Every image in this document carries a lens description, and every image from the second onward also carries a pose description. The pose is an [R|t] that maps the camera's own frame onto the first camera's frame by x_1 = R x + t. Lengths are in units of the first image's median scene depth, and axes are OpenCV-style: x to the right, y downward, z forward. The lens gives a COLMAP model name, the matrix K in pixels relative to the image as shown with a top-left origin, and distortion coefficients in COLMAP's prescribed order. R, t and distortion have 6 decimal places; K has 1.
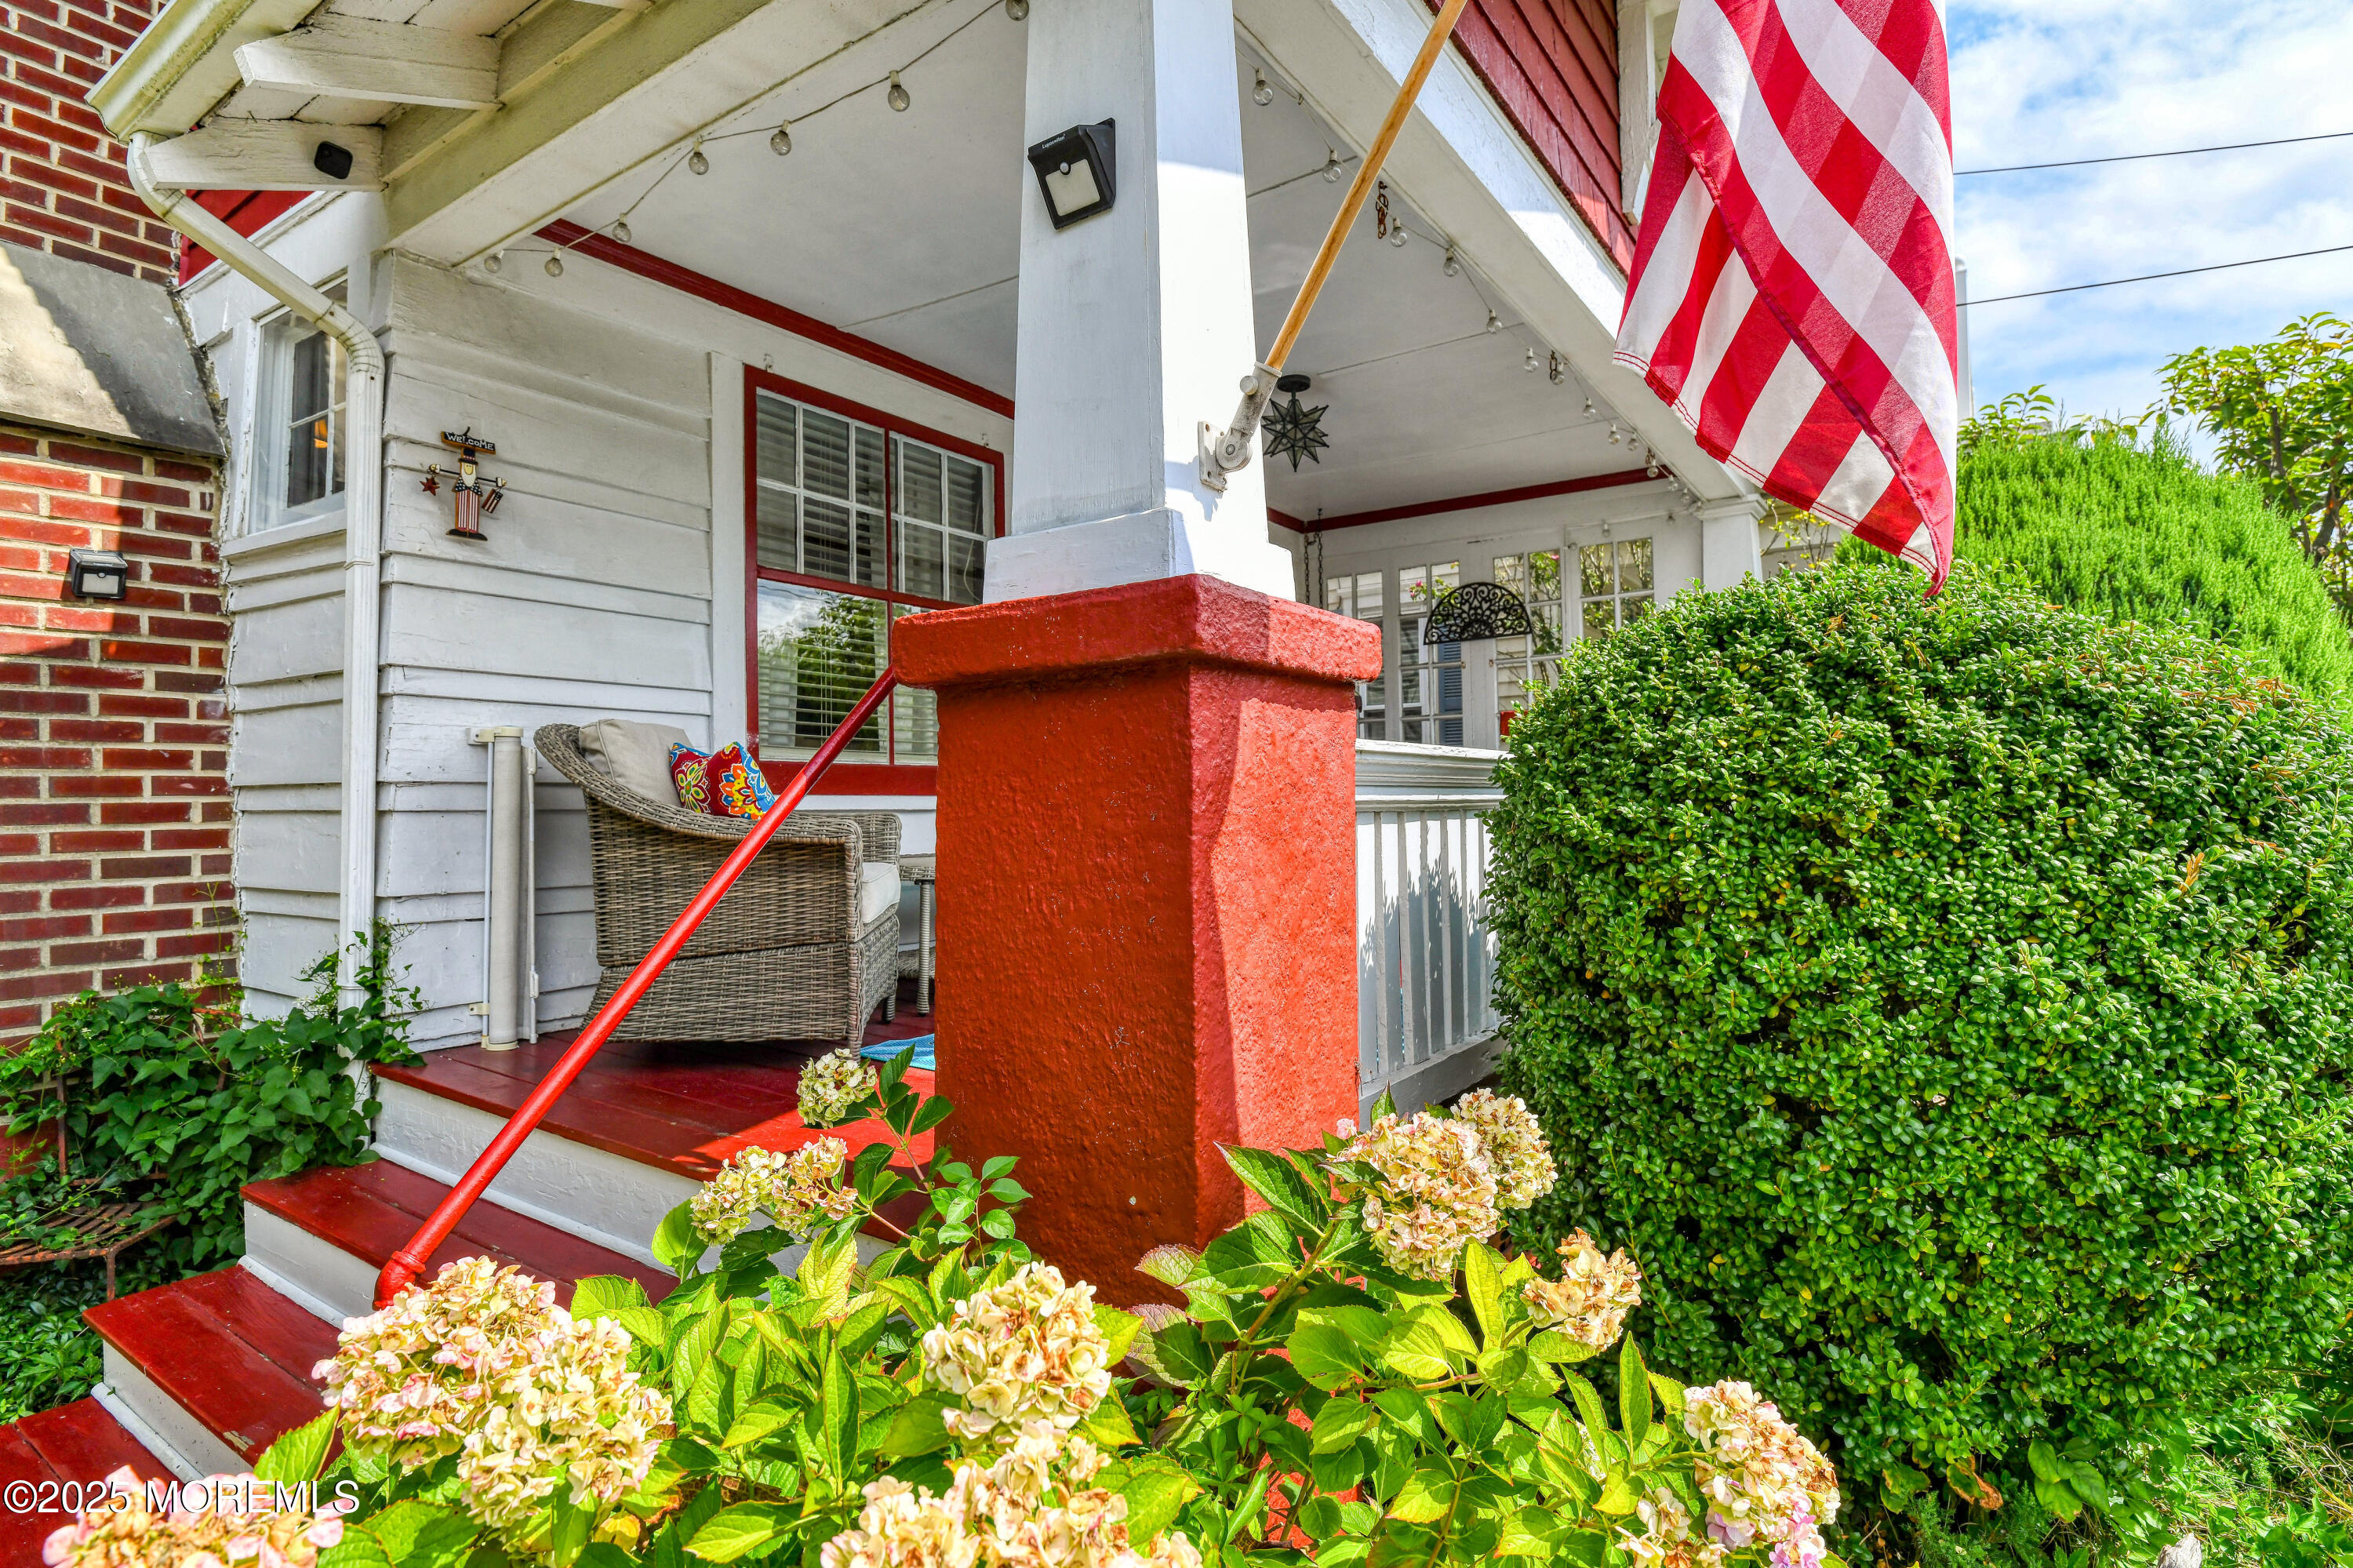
lens RADIAL K [[1171.6, 0, 1175.1], [0, 1171.6, 761.5], [0, 0, 1]] dist [-0.019394, -0.000391]
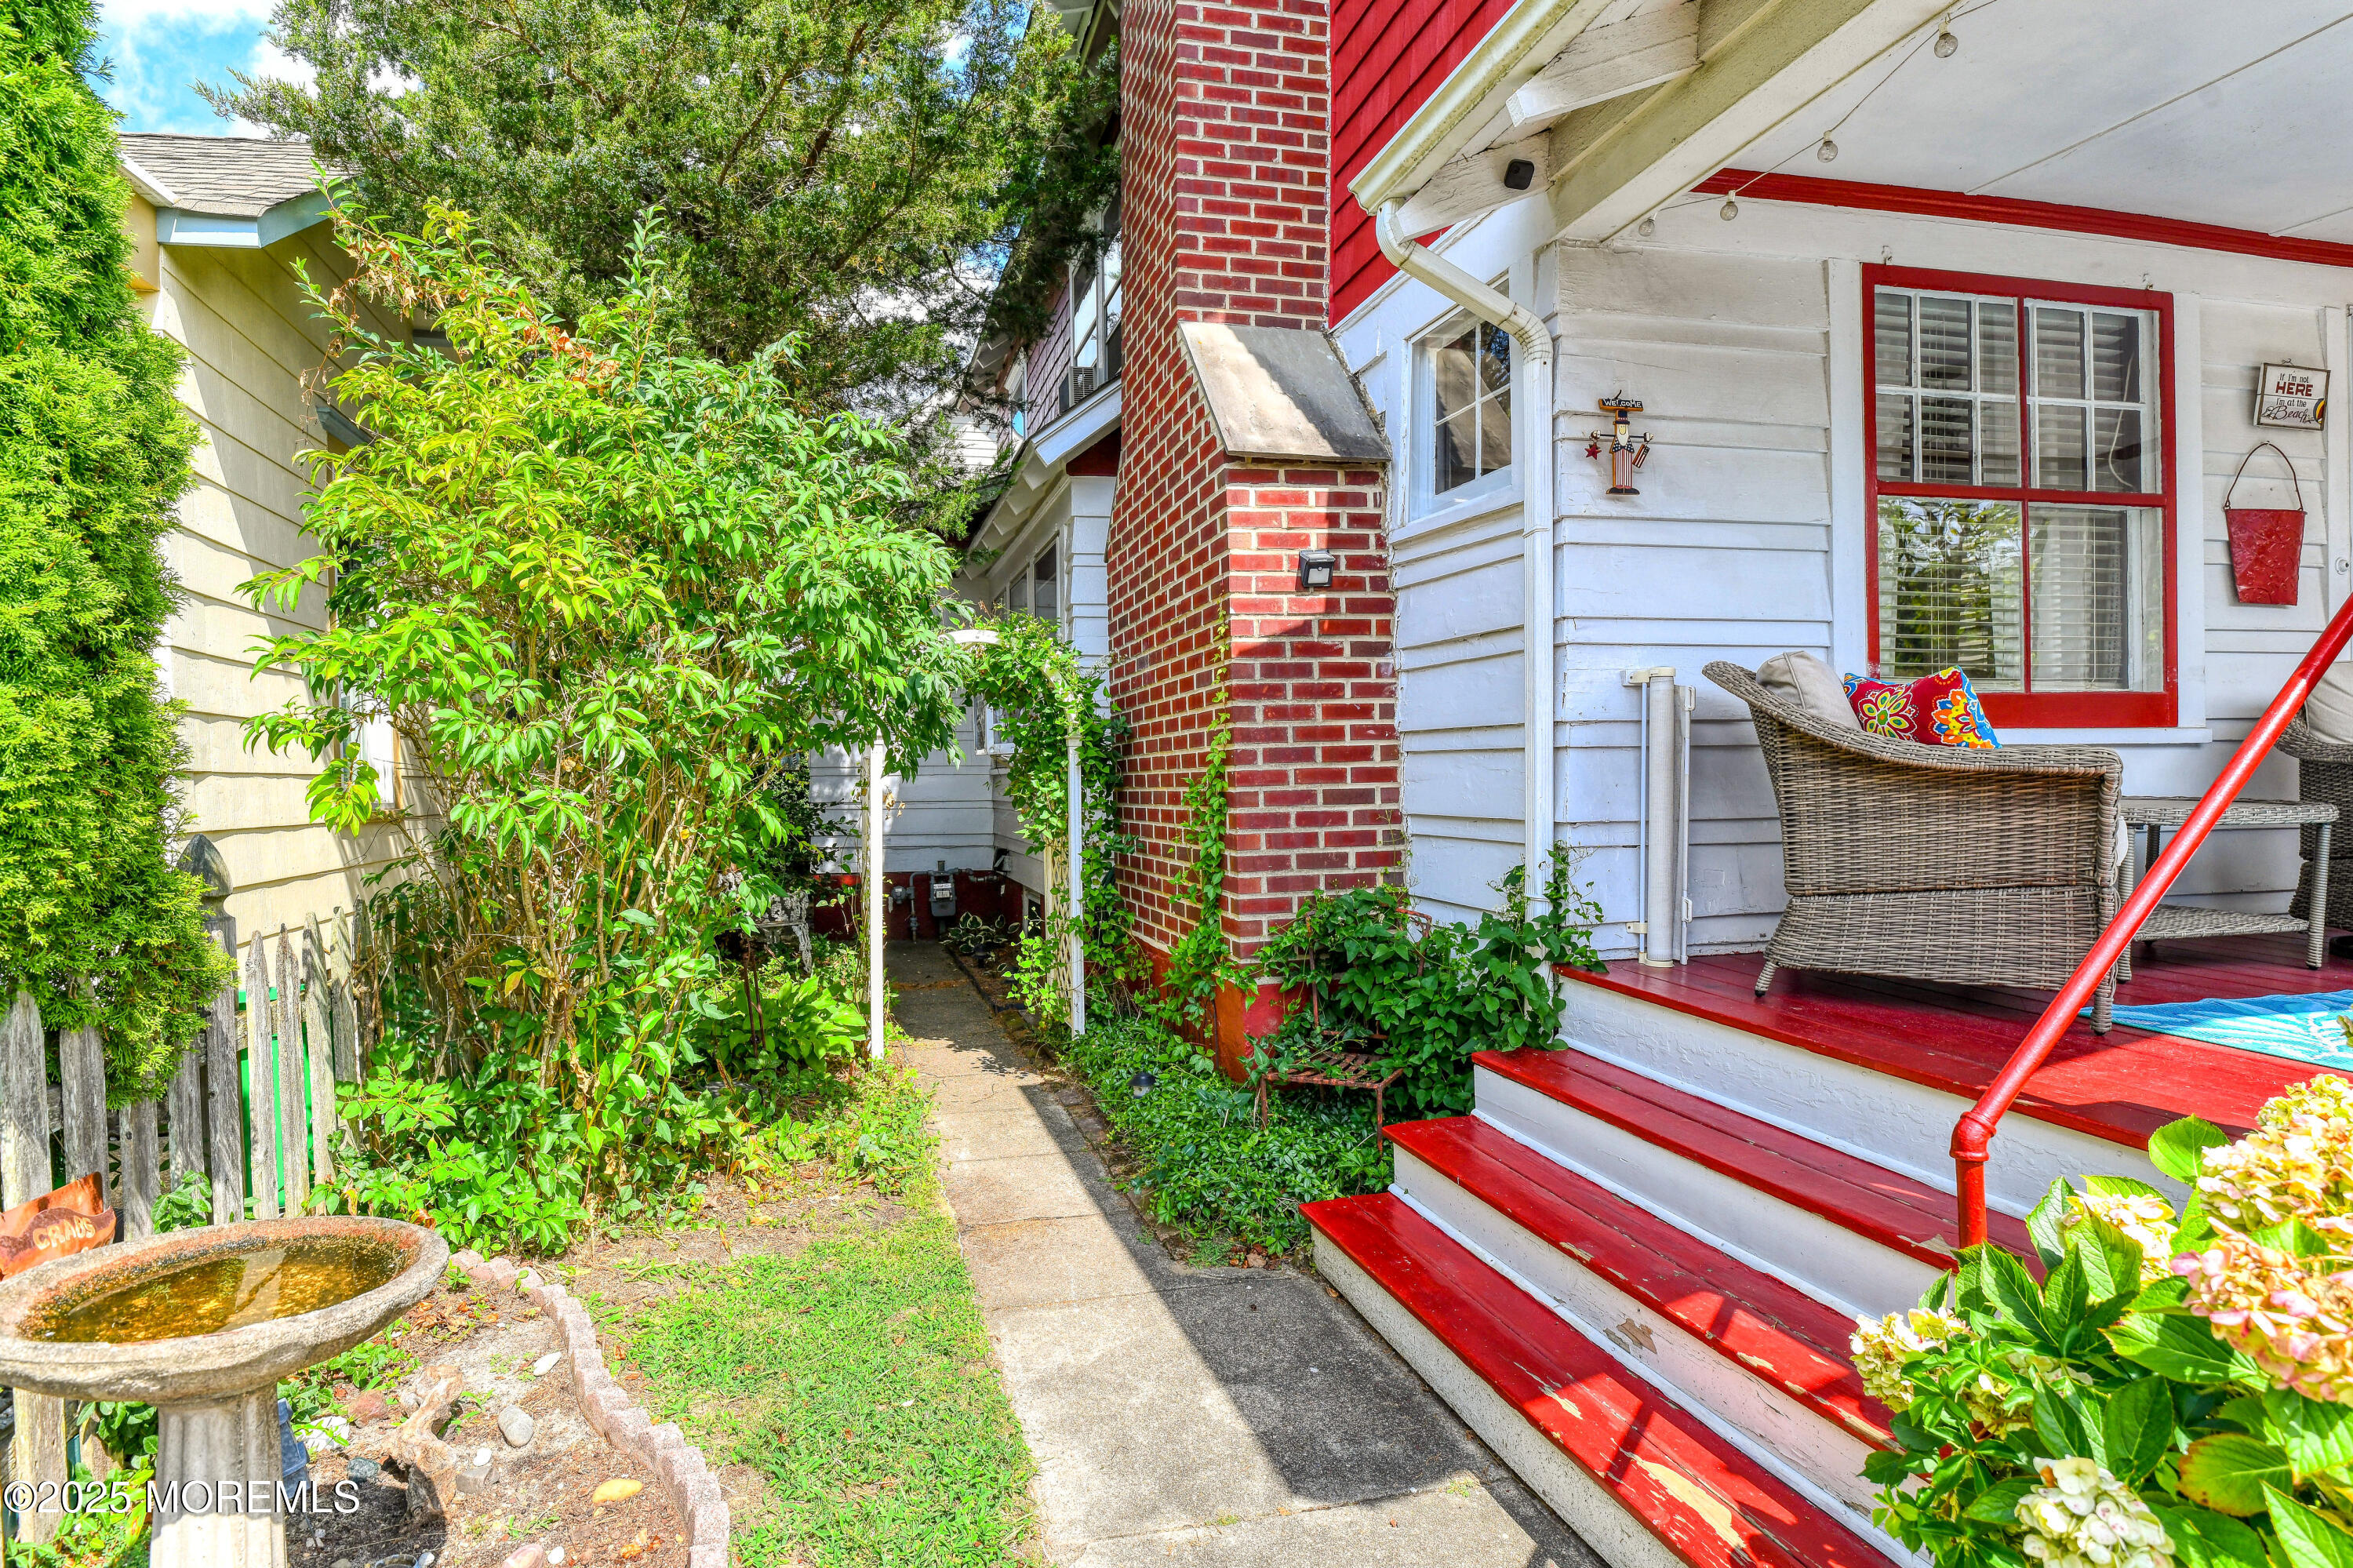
lens RADIAL K [[1206.4, 0, 1176.5], [0, 1206.4, 784.0], [0, 0, 1]] dist [-0.001124, -0.010685]
pose [[0.724027, 0.009285, -0.689709, -0.115920], [0.033686, 0.998240, 0.048800, 0.006989], [0.688948, -0.058566, 0.722441, -0.097668]]
